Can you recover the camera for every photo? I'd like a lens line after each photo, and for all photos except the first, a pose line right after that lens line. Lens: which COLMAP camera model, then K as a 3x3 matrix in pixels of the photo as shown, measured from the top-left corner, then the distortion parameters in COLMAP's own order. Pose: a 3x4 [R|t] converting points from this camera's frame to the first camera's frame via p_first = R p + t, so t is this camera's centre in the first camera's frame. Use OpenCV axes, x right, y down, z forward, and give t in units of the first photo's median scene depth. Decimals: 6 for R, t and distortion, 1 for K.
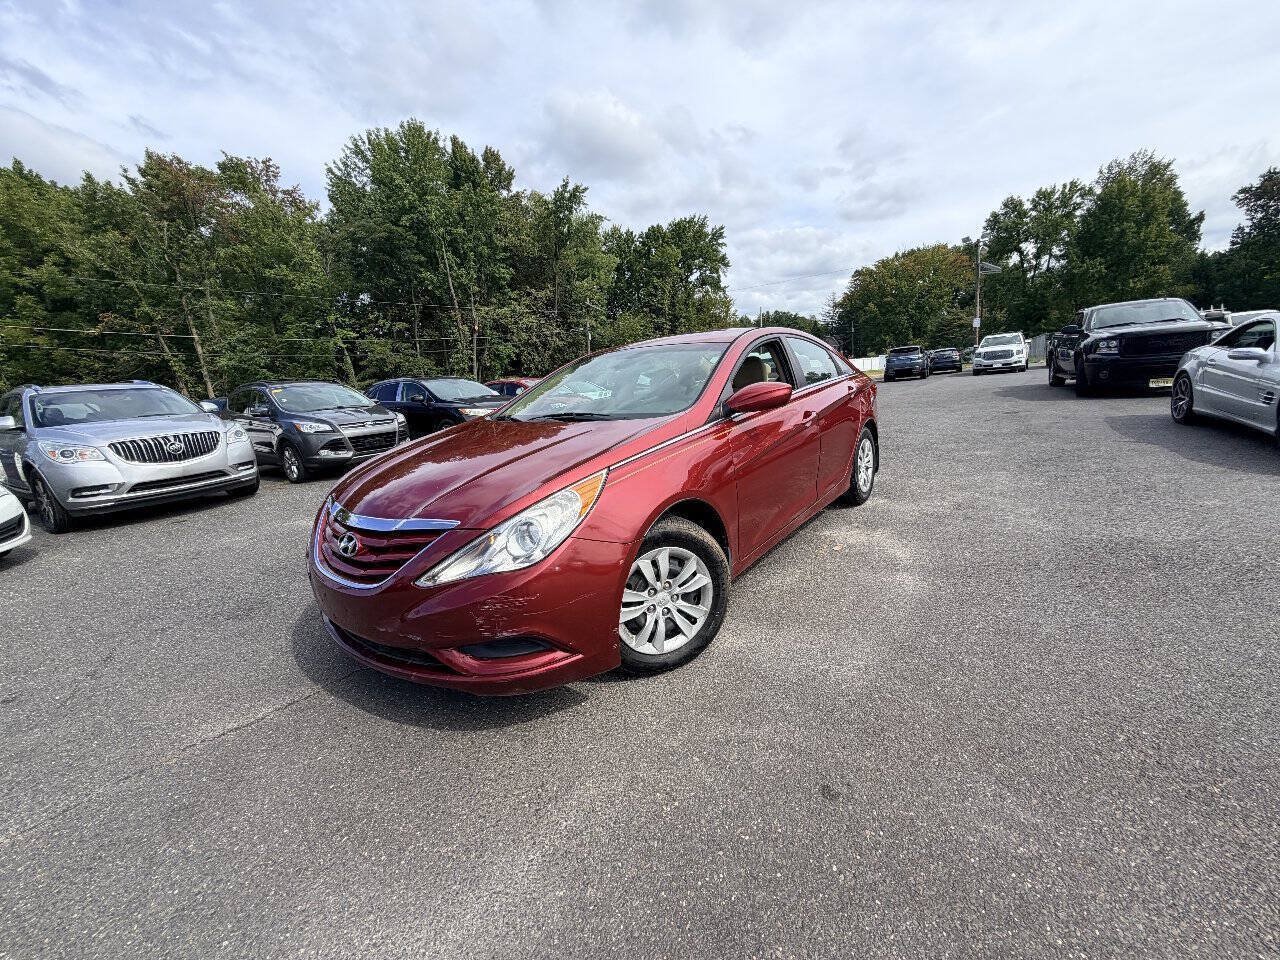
lens RADIAL K [[509.1, 0, 639.2], [0, 509.1, 478.3], [0, 0, 1]] dist [0.000447, -0.000101]
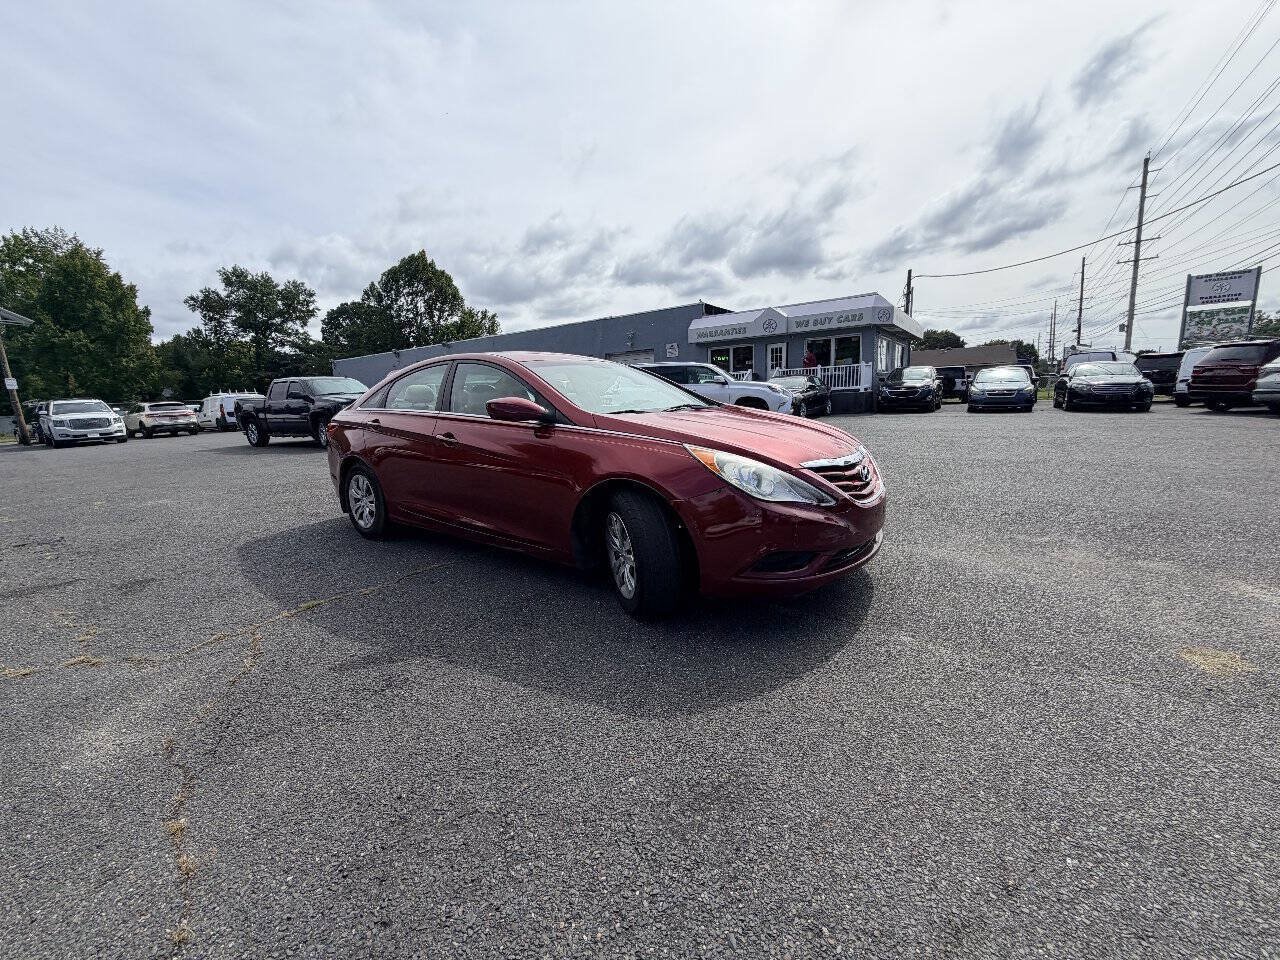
lens RADIAL K [[509.1, 0, 637.5], [0, 509.1, 484.3], [0, 0, 1]] dist [0.000447, -0.000101]
pose [[-0.007529, -0.096487, 0.995306, -0.094284], [0.236952, 0.966814, 0.095517, -0.005797], [-0.971492, 0.236559, 0.015583, 0.076652]]
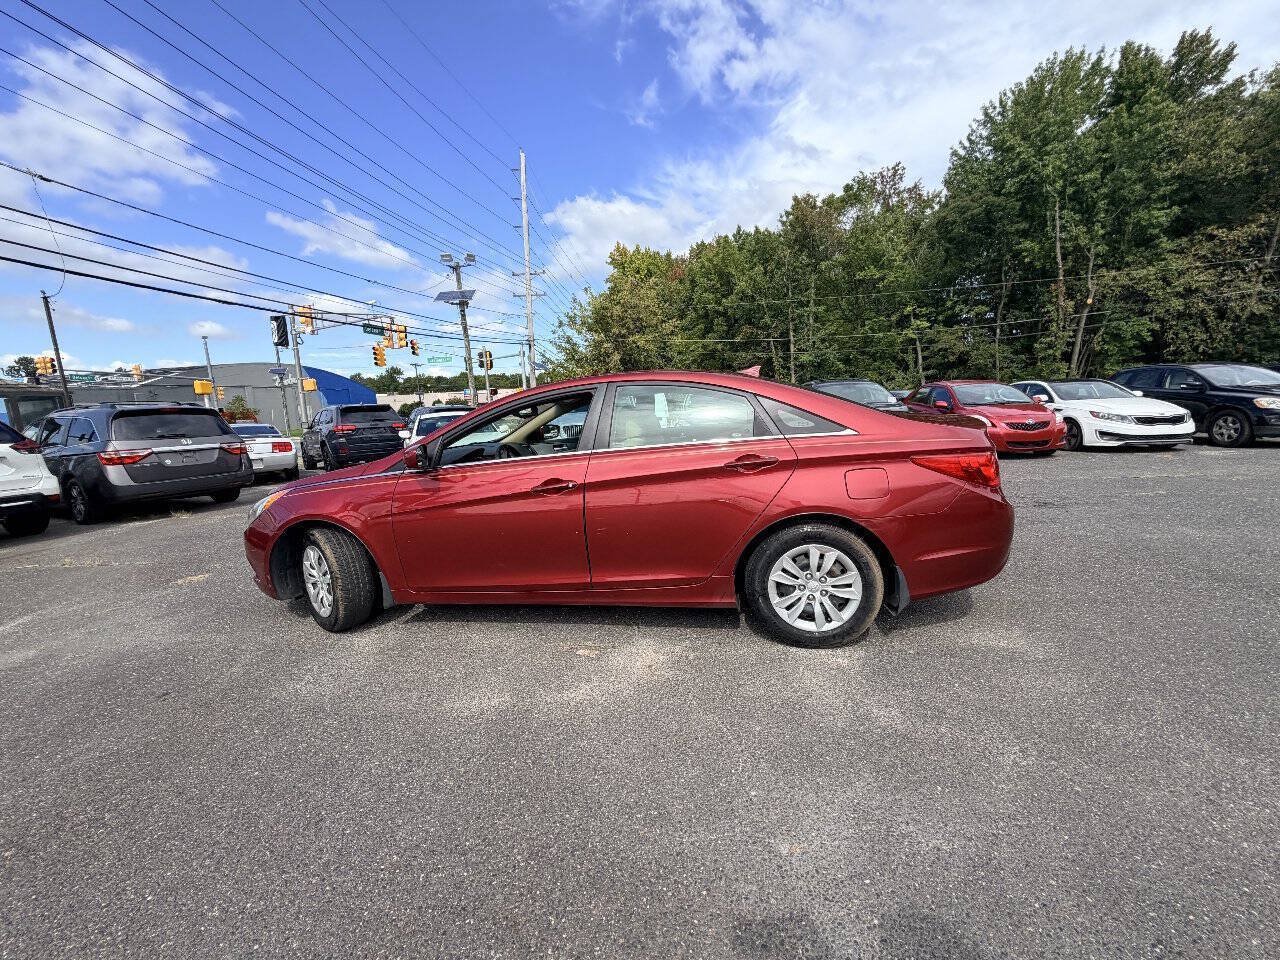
lens RADIAL K [[509.1, 0, 638.9], [0, 509.1, 482.4], [0, 0, 1]] dist [0.000447, -0.000101]
pose [[0.458177, 0.188732, -0.868593, 0.090788], [-0.156510, 0.979060, 0.130177, -0.020644], [0.874973, 0.076299, 0.478122, 0.056349]]
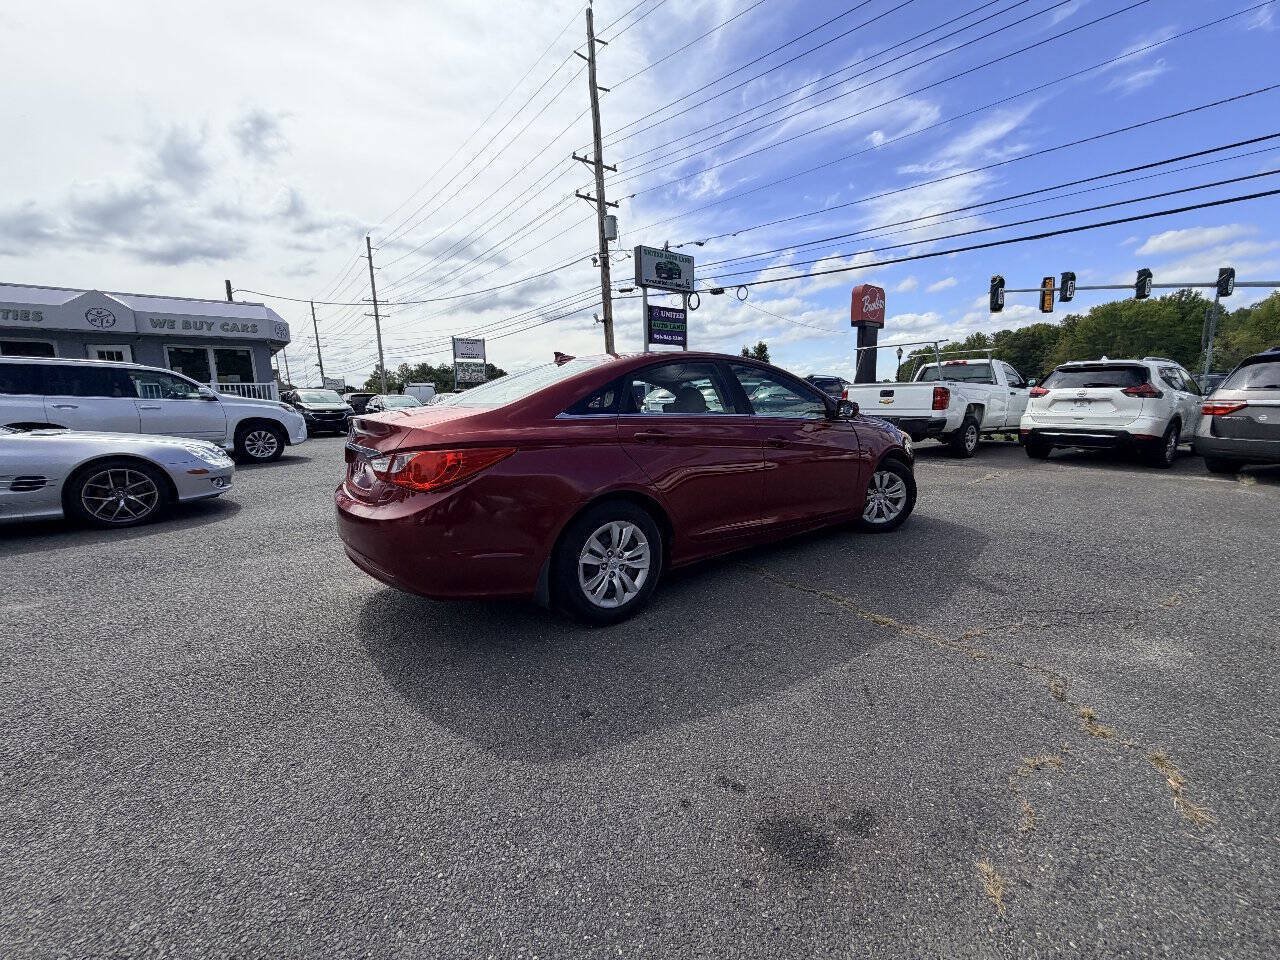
lens RADIAL K [[509.1, 0, 636.6], [0, 509.1, 483.7], [0, 0, 1]] dist [0.000447, -0.000101]
pose [[-0.963093, 0.052231, 0.264054, -0.008574], [0.140647, 0.934070, 0.328224, -0.036624], [-0.229501, 0.353249, -0.906942, 0.190501]]
